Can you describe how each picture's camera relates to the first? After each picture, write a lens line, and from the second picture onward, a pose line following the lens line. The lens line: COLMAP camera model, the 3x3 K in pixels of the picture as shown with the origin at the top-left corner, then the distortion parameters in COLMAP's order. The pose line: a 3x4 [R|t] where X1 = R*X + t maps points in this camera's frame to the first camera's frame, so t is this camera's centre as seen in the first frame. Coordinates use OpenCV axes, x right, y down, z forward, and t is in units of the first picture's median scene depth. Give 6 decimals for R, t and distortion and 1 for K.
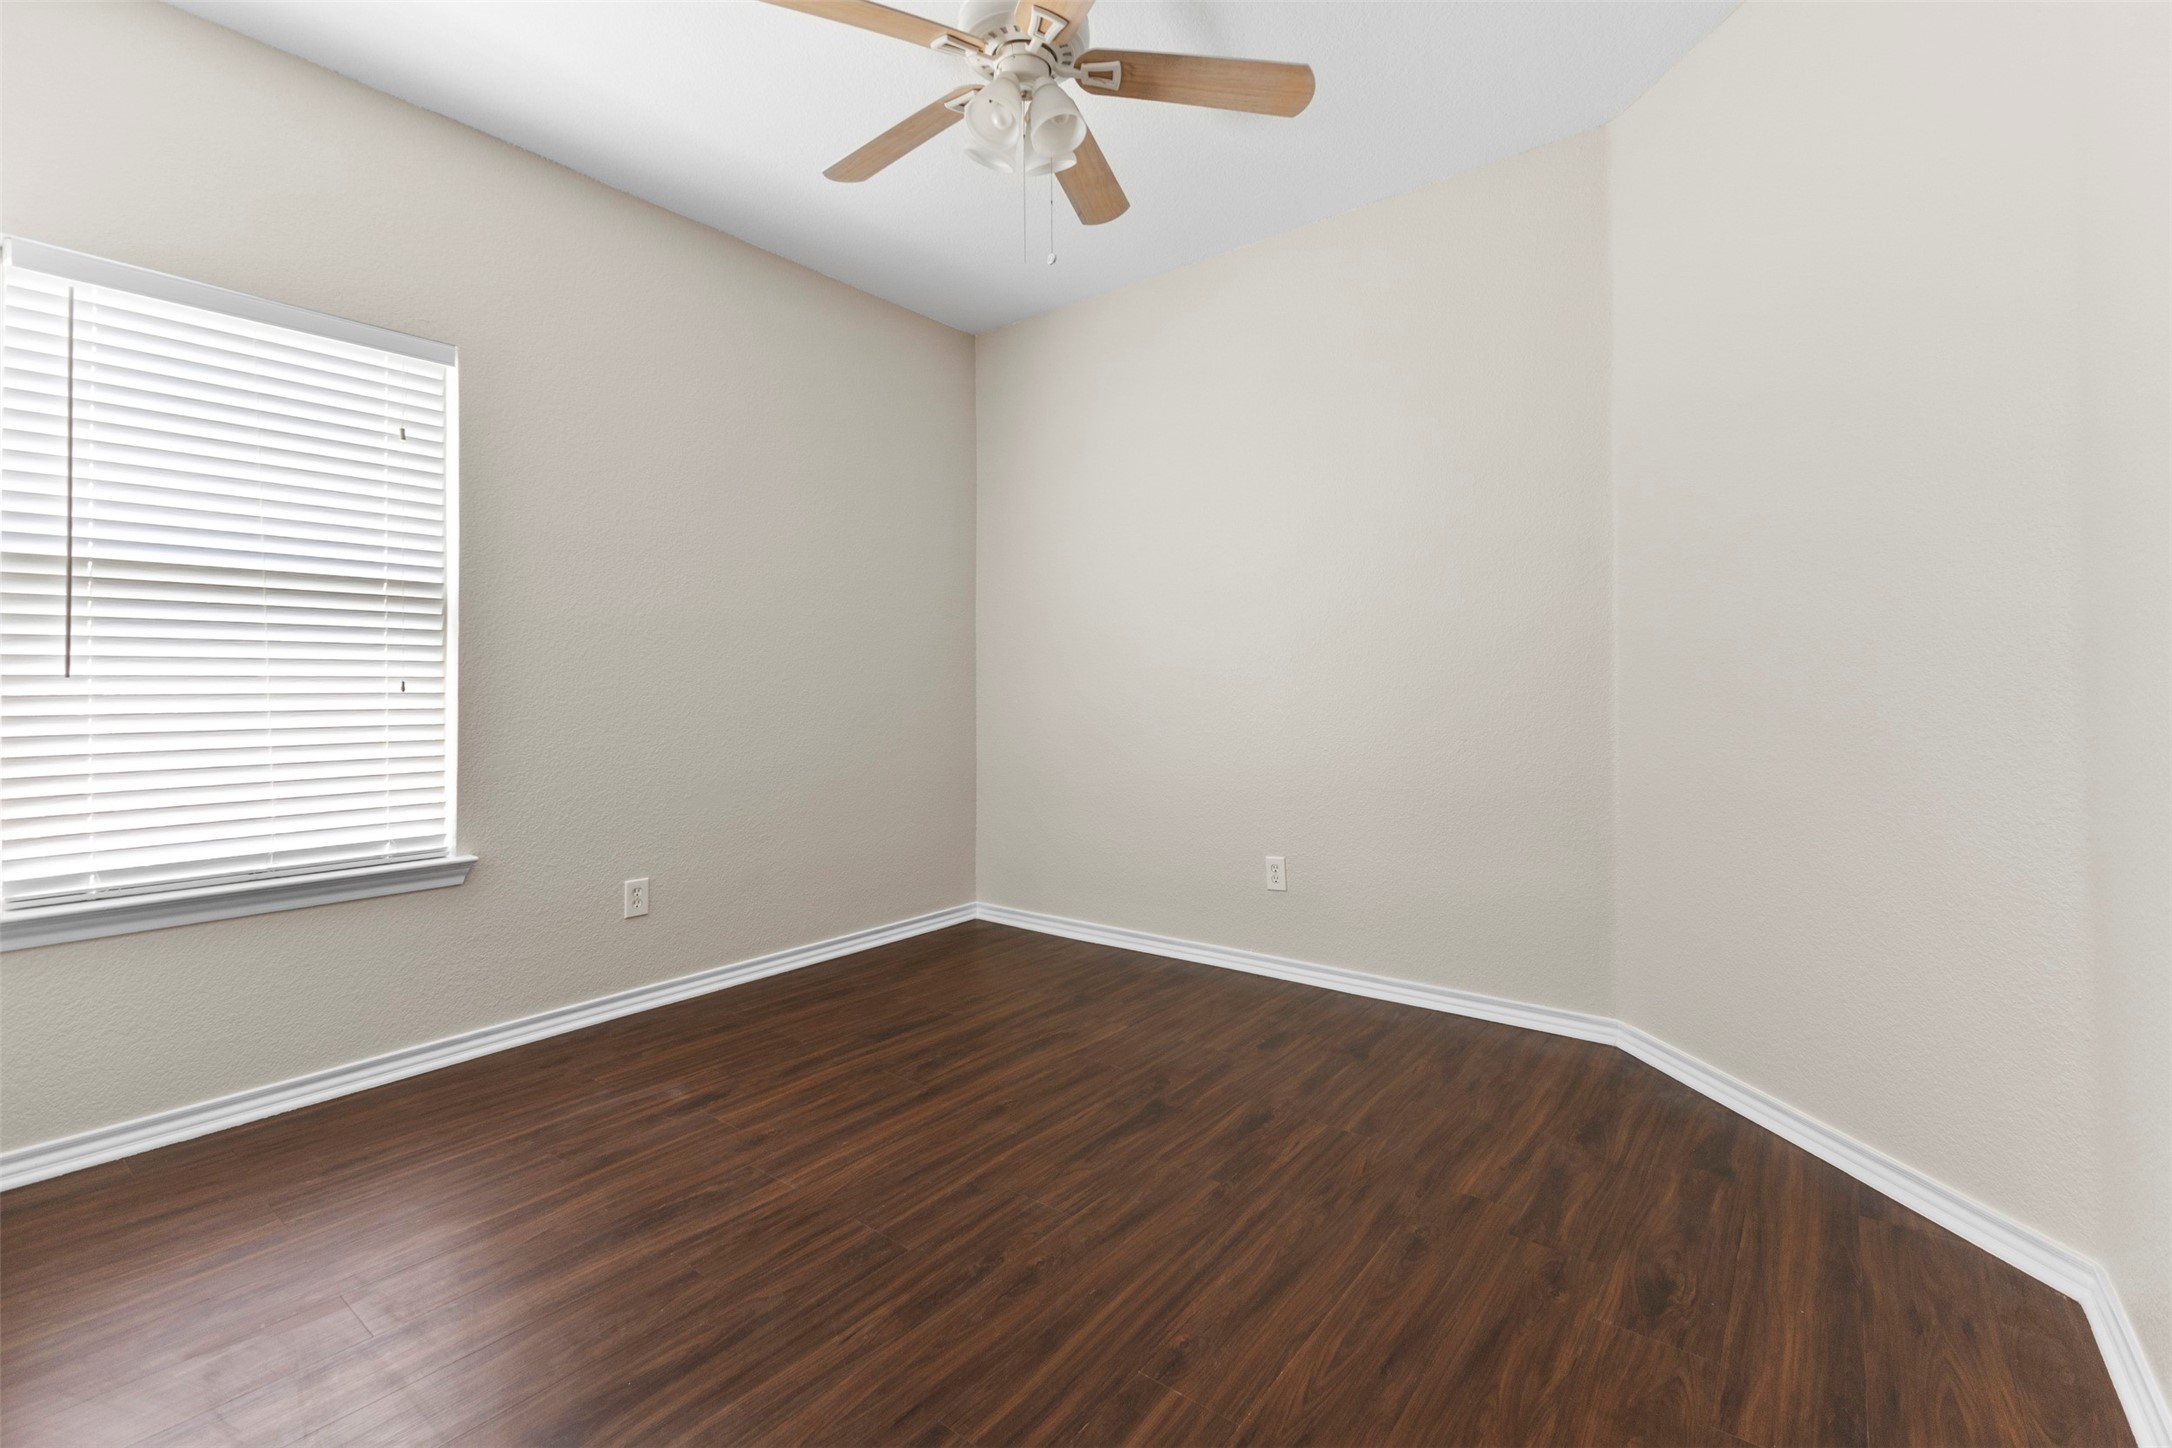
lens RADIAL K [[941.7, 0, 1087.7], [0, 941.7, 698.4], [0, 0, 1]] dist [0.003293, -0.000069]
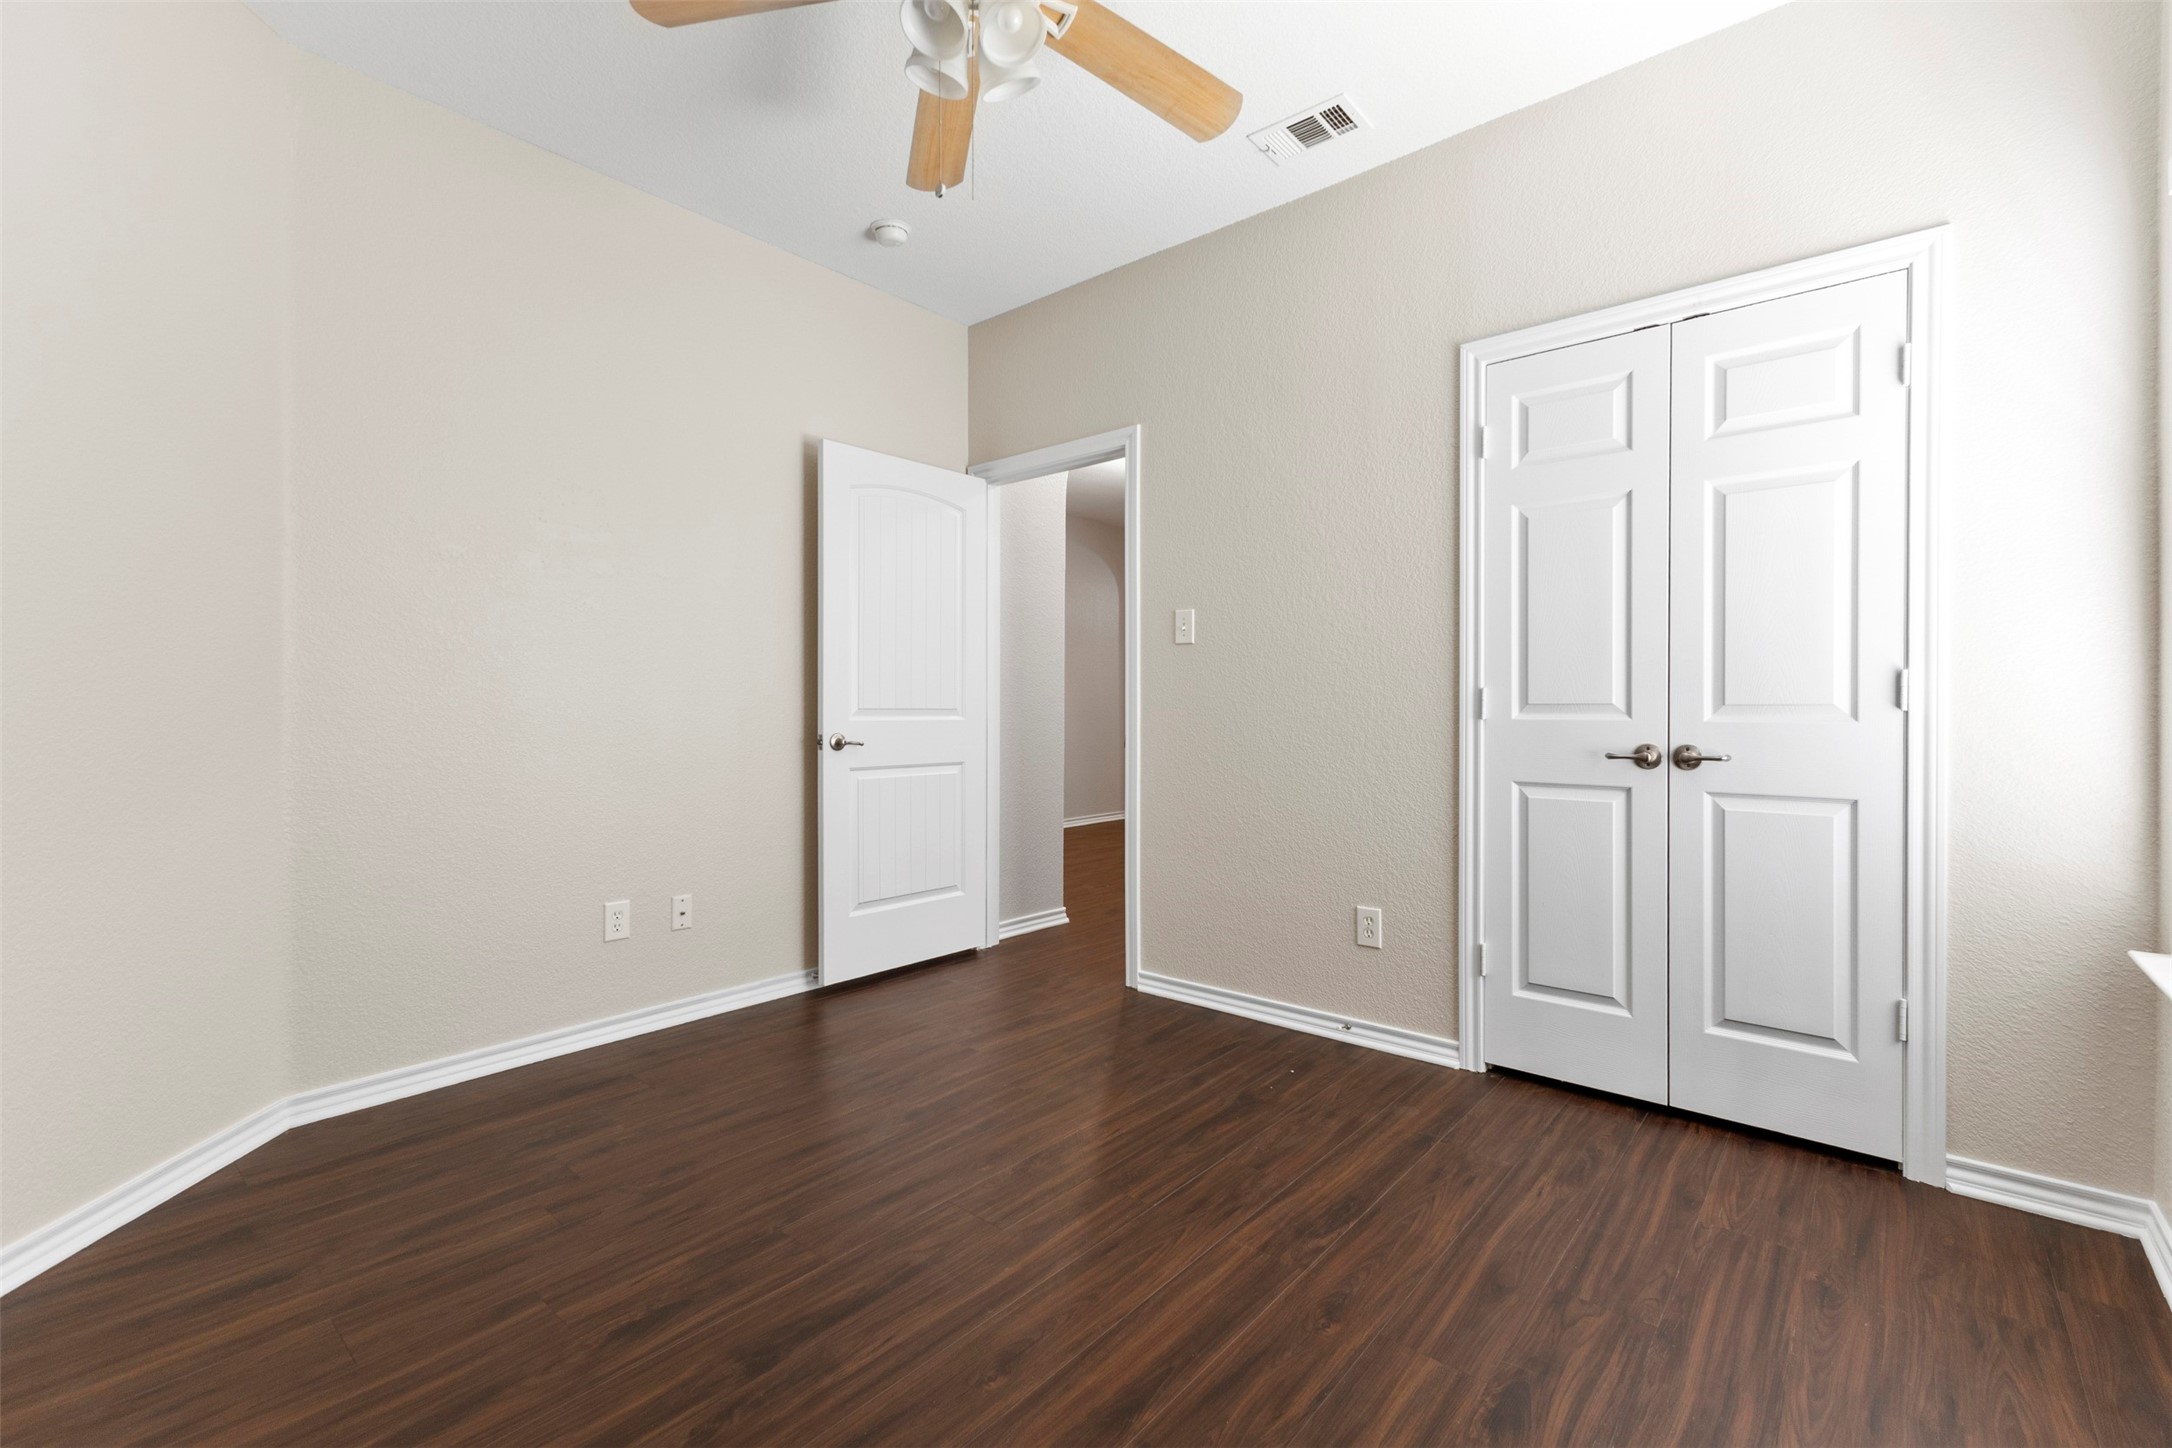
lens RADIAL K [[941.7, 0, 1087.7], [0, 941.7, 698.4], [0, 0, 1]] dist [0.003293, -0.000069]
pose [[-0.999106, 0.010406, 0.040982, -0.211117], [0.010489, 0.999943, 0.001796, -0.019653], [-0.040961, 0.002224, -0.999158, 1.919182]]
